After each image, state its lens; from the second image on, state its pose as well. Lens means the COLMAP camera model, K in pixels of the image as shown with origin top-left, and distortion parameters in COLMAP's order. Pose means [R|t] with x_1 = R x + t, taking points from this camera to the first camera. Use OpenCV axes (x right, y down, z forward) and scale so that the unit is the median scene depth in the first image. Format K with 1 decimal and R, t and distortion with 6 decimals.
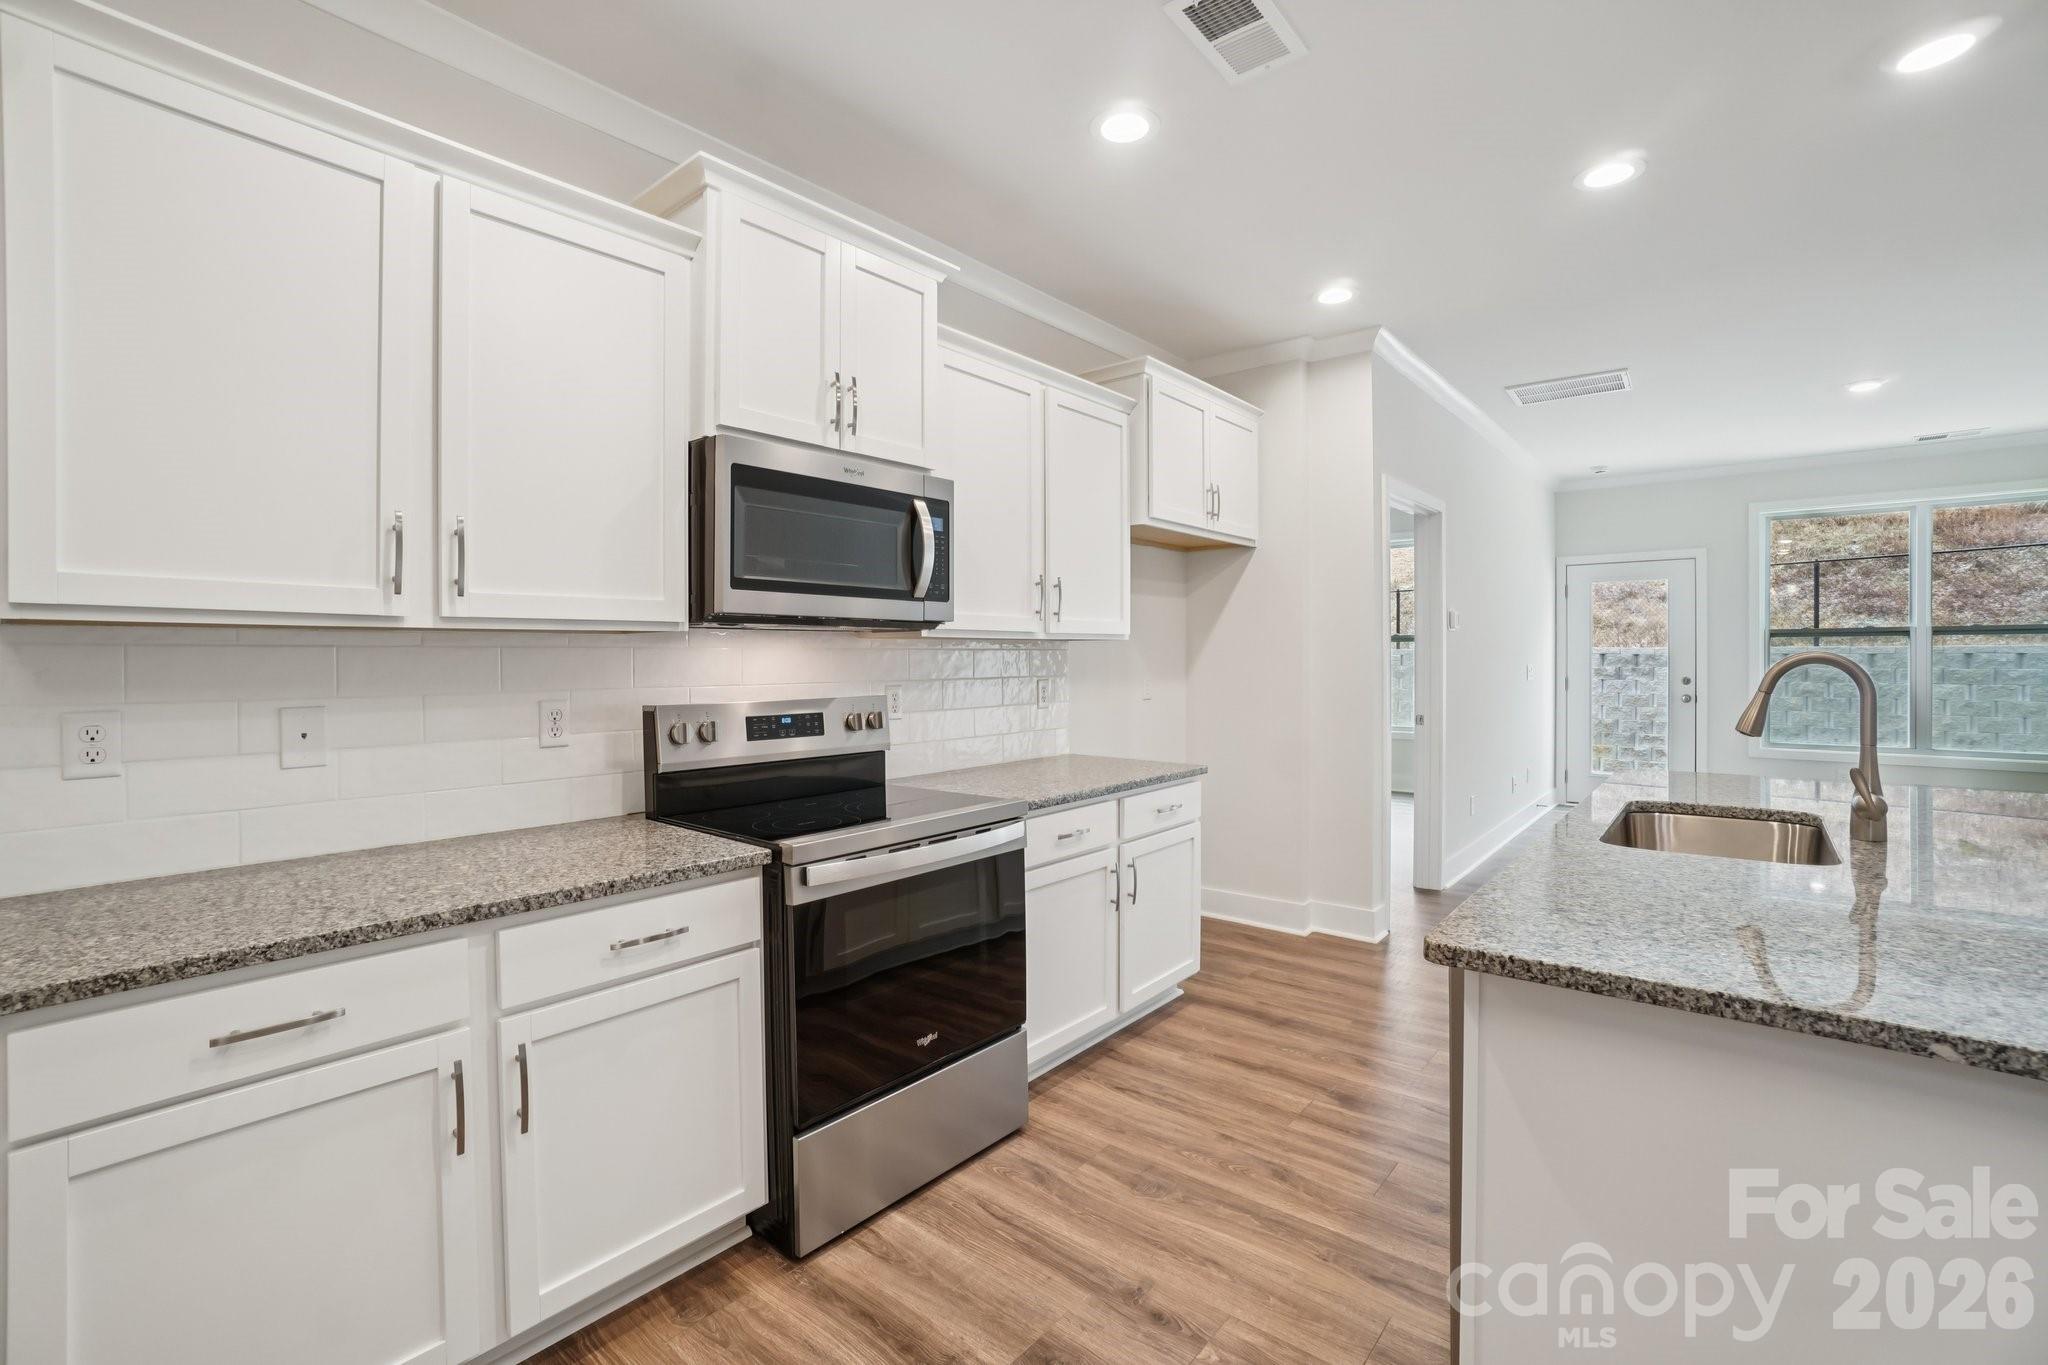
lens RADIAL K [[905.2, 0, 1018.3], [0, 905.2, 662.6], [0, 0, 1]] dist [-0.052843, 0.015817]
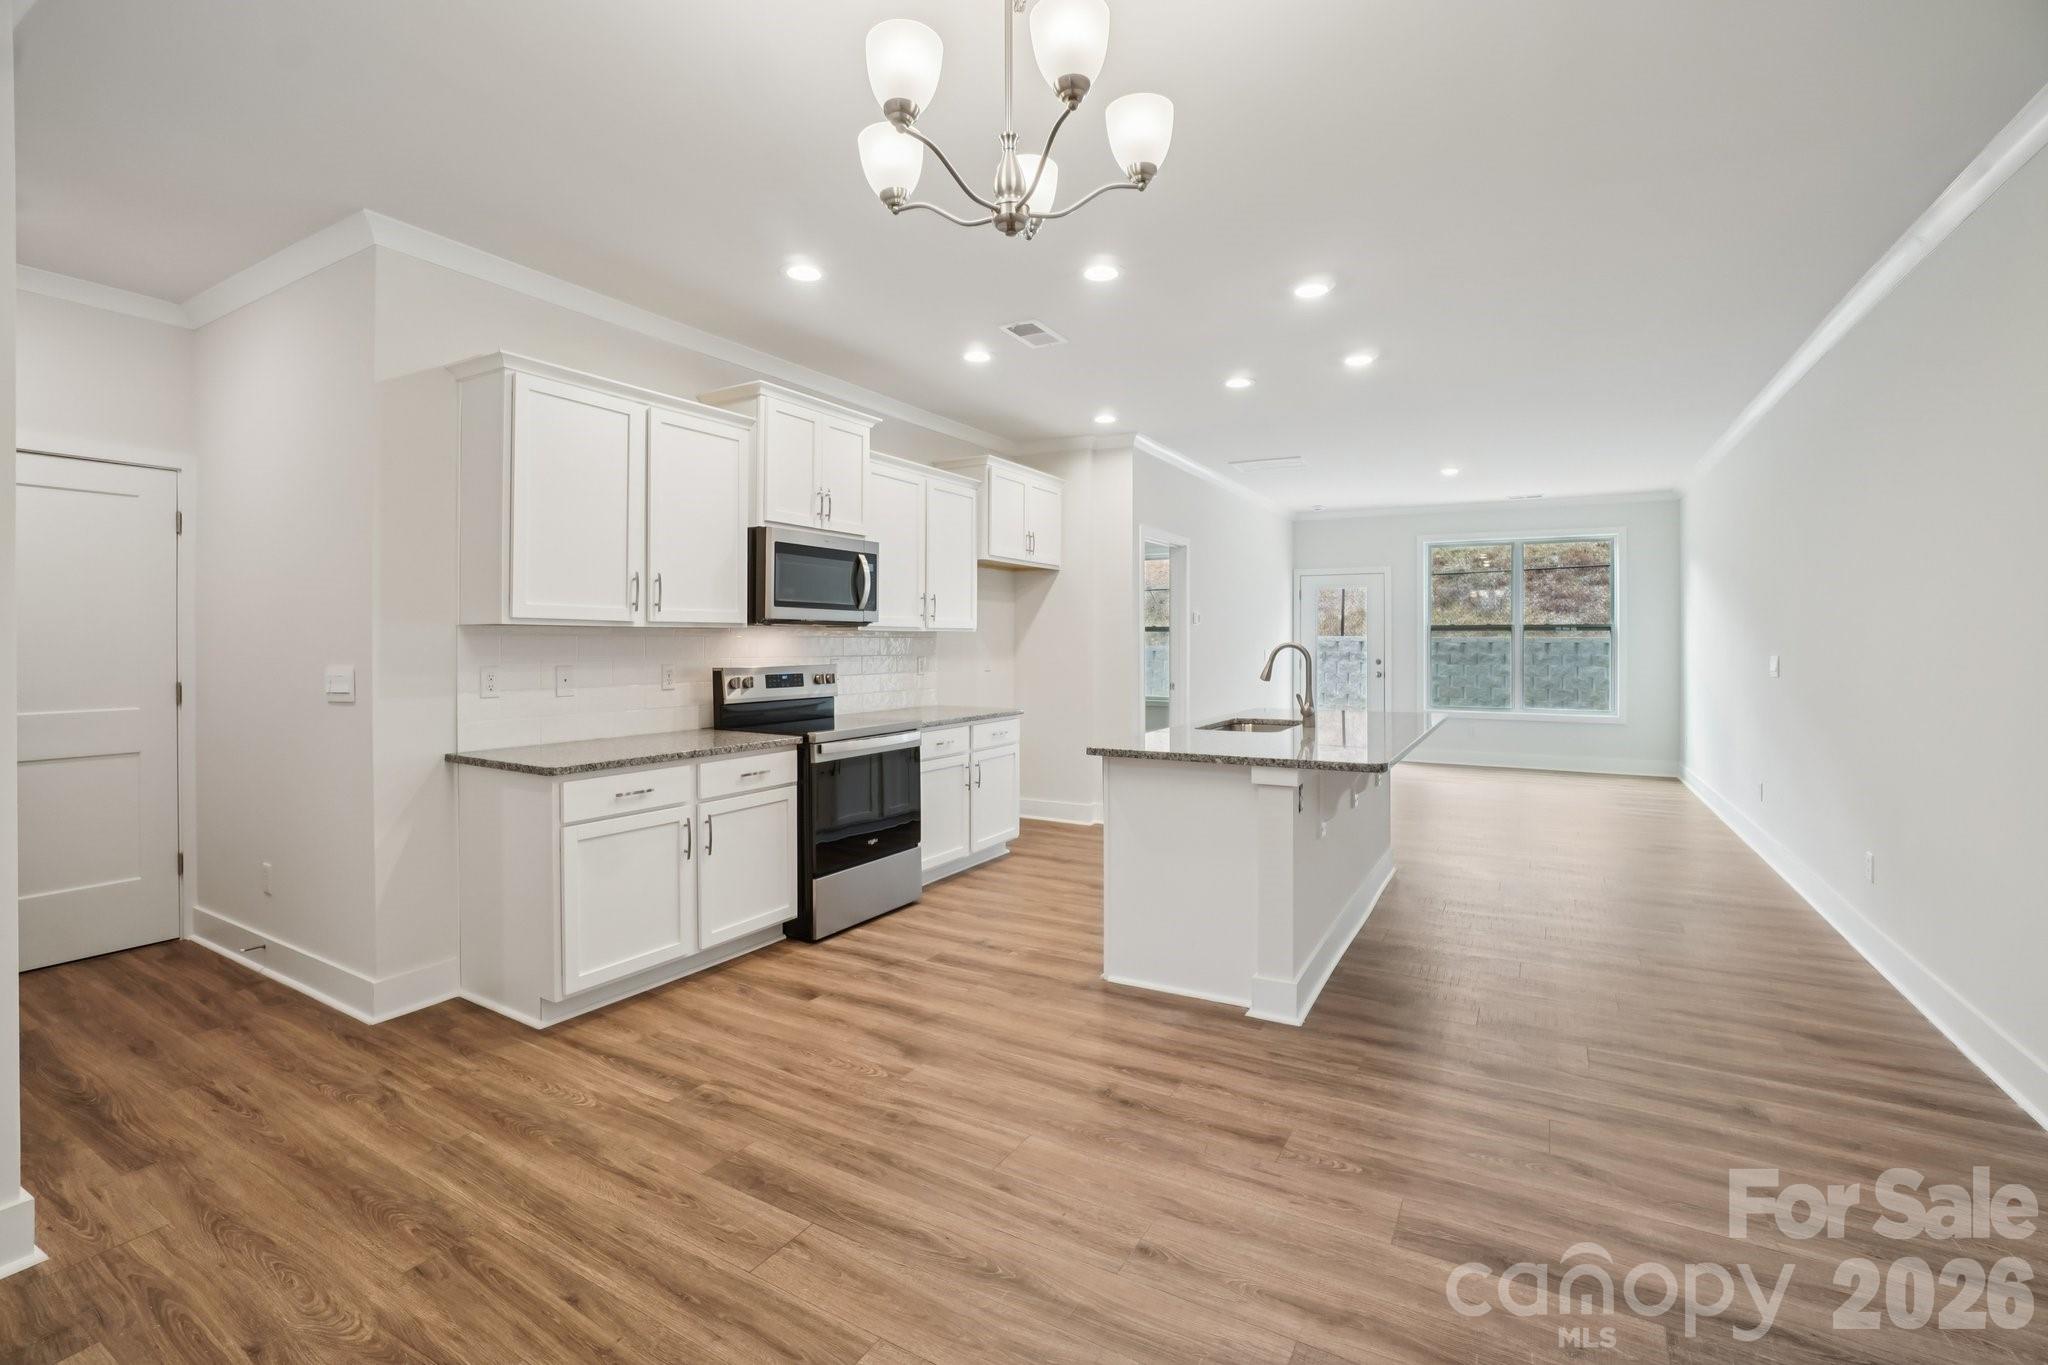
lens RADIAL K [[905.2, 0, 1009.4], [0, 905.2, 642.8], [0, 0, 1]] dist [-0.052843, 0.015817]
pose [[0.986751, 0.005473, 0.162153, -0.101198], [-0.004593, 0.999973, -0.005804, 0.003990], [-0.162180, 0.004982, 0.986749, -0.755372]]
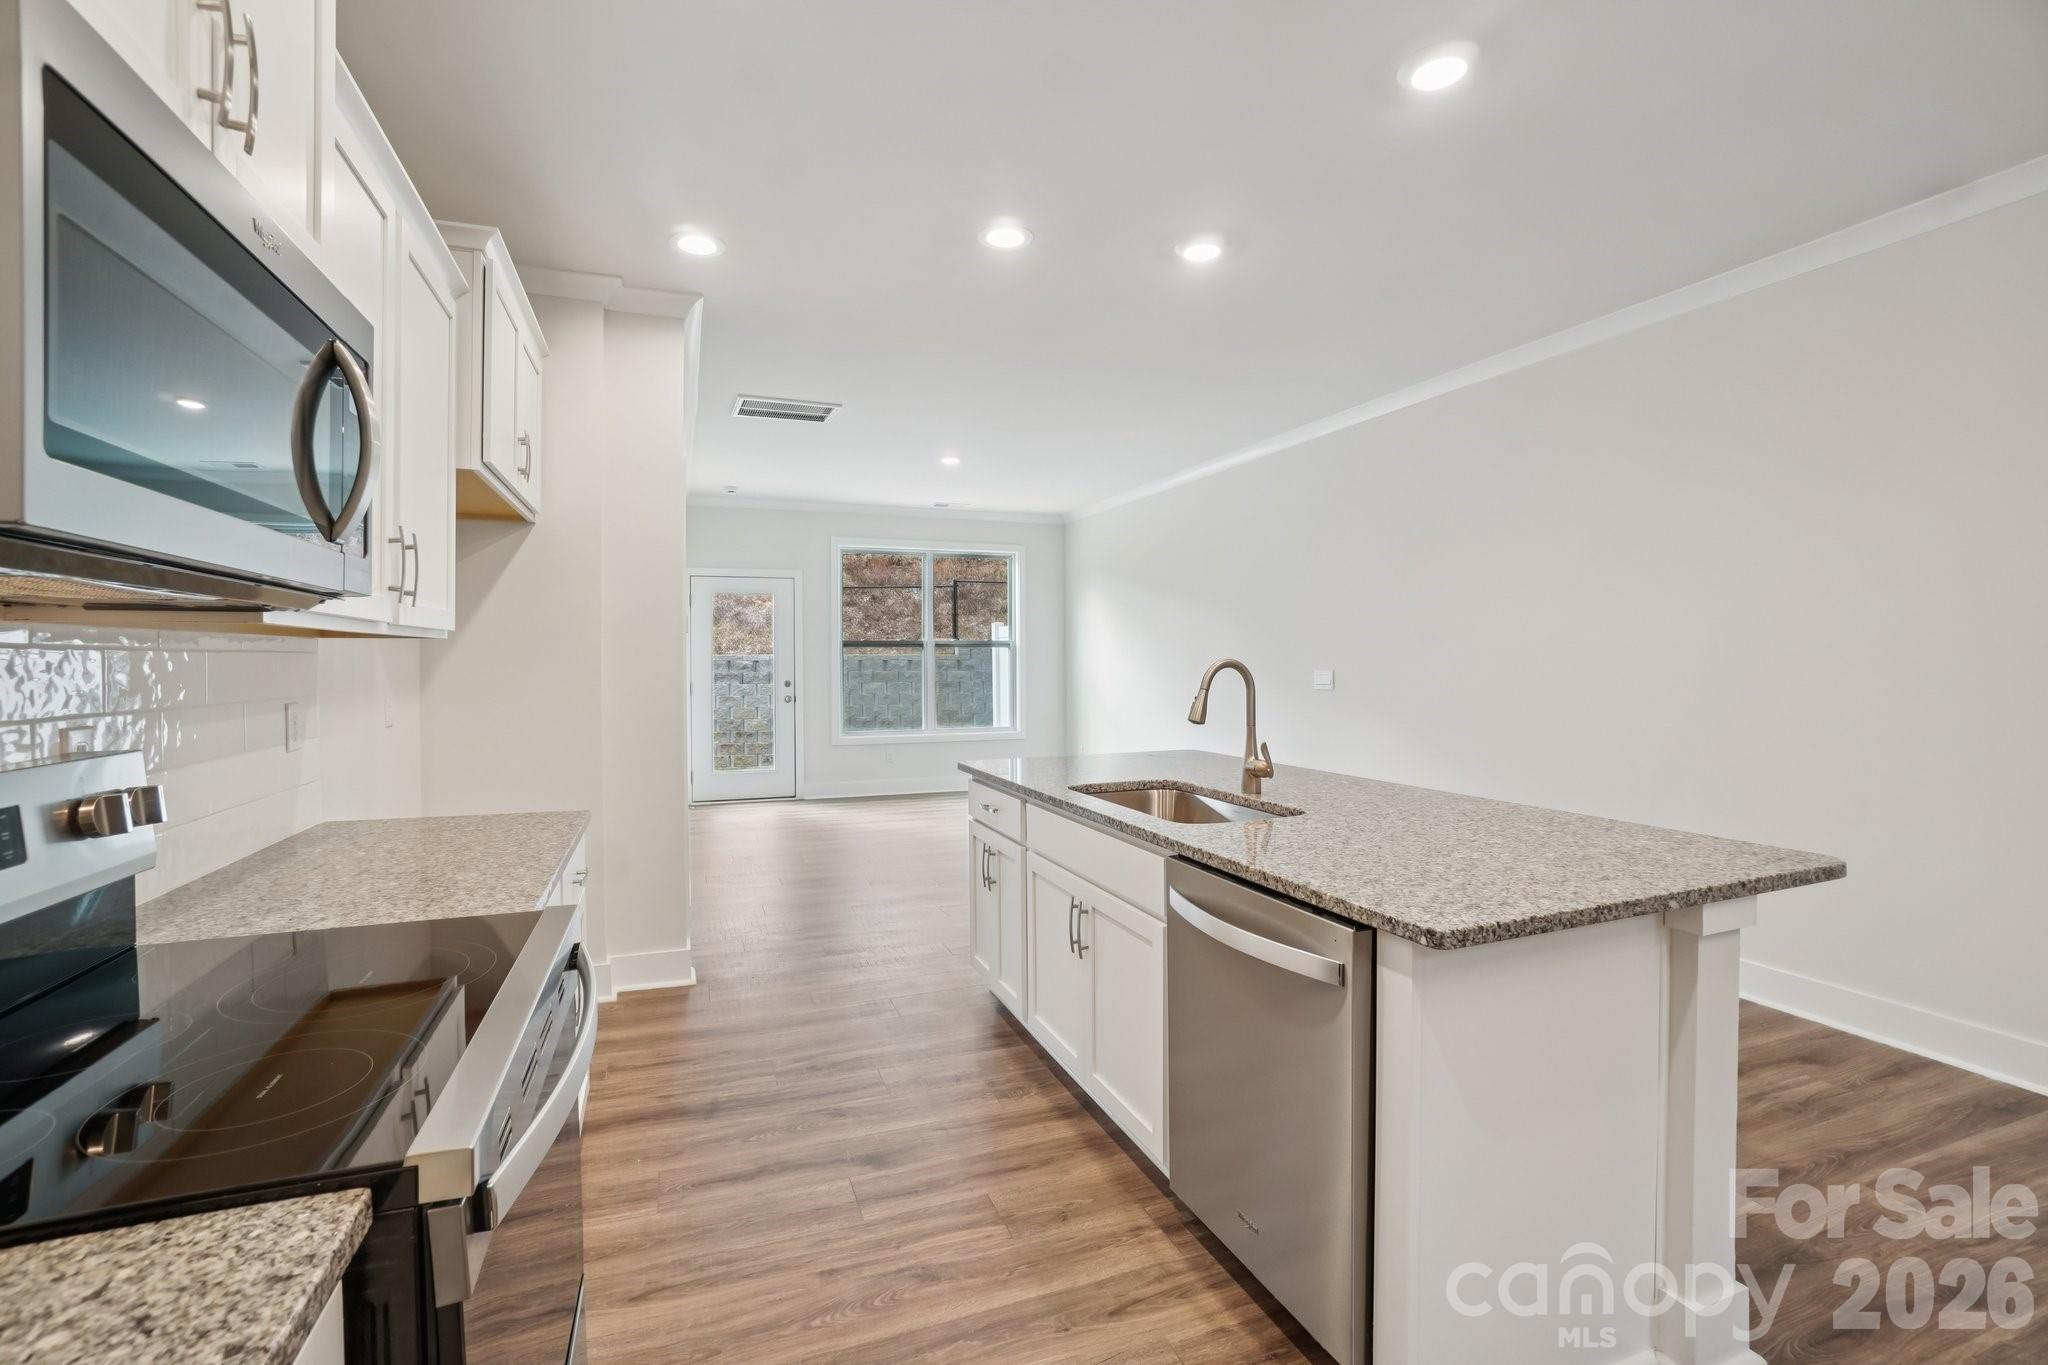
lens RADIAL K [[905.2, 0, 1009.0], [0, 905.2, 665.8], [0, 0, 1]] dist [-0.052843, 0.015817]
pose [[0.496084, -0.004419, 0.868264, -0.319711], [0.008000, 0.999968, 0.000518, -0.002810], [-0.868238, 0.006690, 0.496103, 0.413006]]
